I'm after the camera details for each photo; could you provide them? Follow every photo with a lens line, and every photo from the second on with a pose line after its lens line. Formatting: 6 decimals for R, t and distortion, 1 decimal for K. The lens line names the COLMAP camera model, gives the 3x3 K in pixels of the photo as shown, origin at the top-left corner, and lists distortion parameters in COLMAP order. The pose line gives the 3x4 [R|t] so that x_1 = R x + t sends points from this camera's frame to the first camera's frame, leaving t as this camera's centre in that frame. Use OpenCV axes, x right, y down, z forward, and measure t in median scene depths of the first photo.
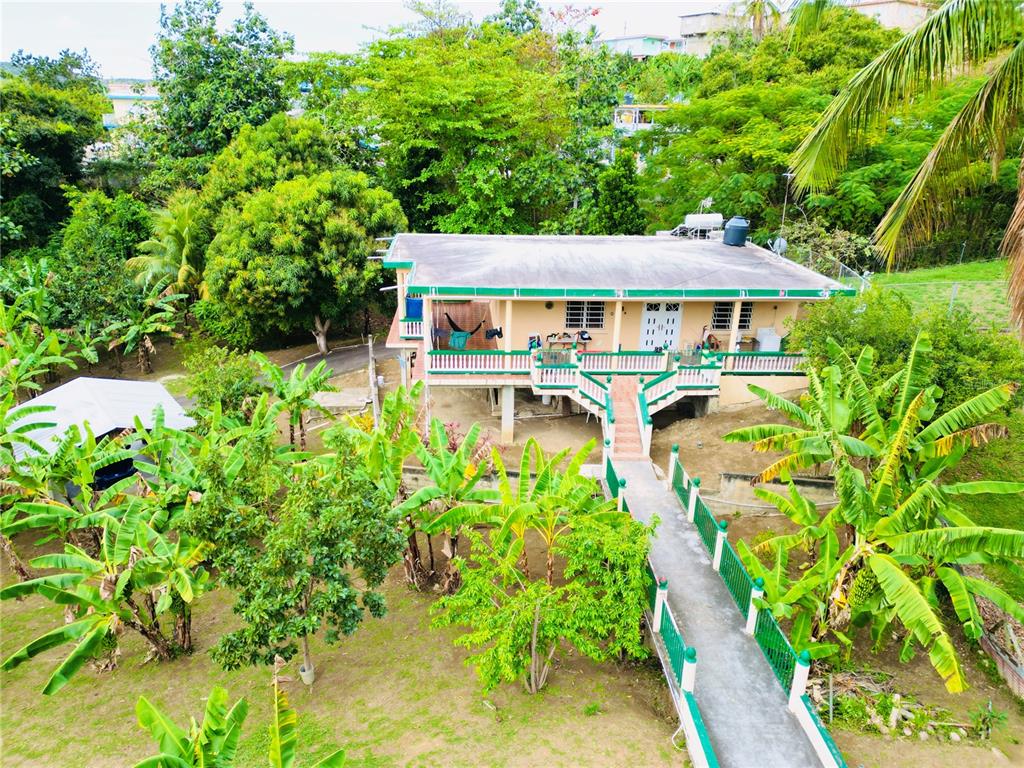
lens RADIAL K [[723.2, 0, 511.2], [0, 723.2, 378.7], [0, 0, 1]] dist [0.071047, -0.061691]
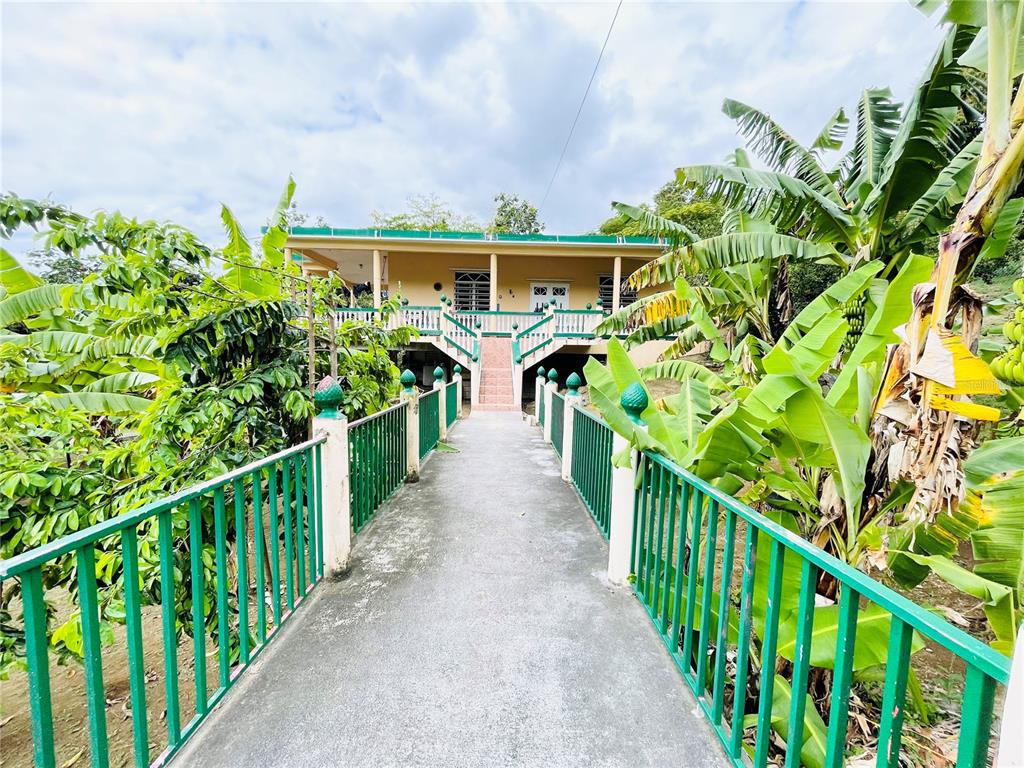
lens RADIAL K [[412.7, 0, 509.3], [0, 412.7, 382.1], [0, 0, 1]] dist [-0.012726, 0.000757]
pose [[0.999728, -0.000201, -0.023329, 0.134169], [-0.006049, 0.963540, -0.267495, 0.148459], [0.022532, 0.267563, 0.963277, 0.381829]]
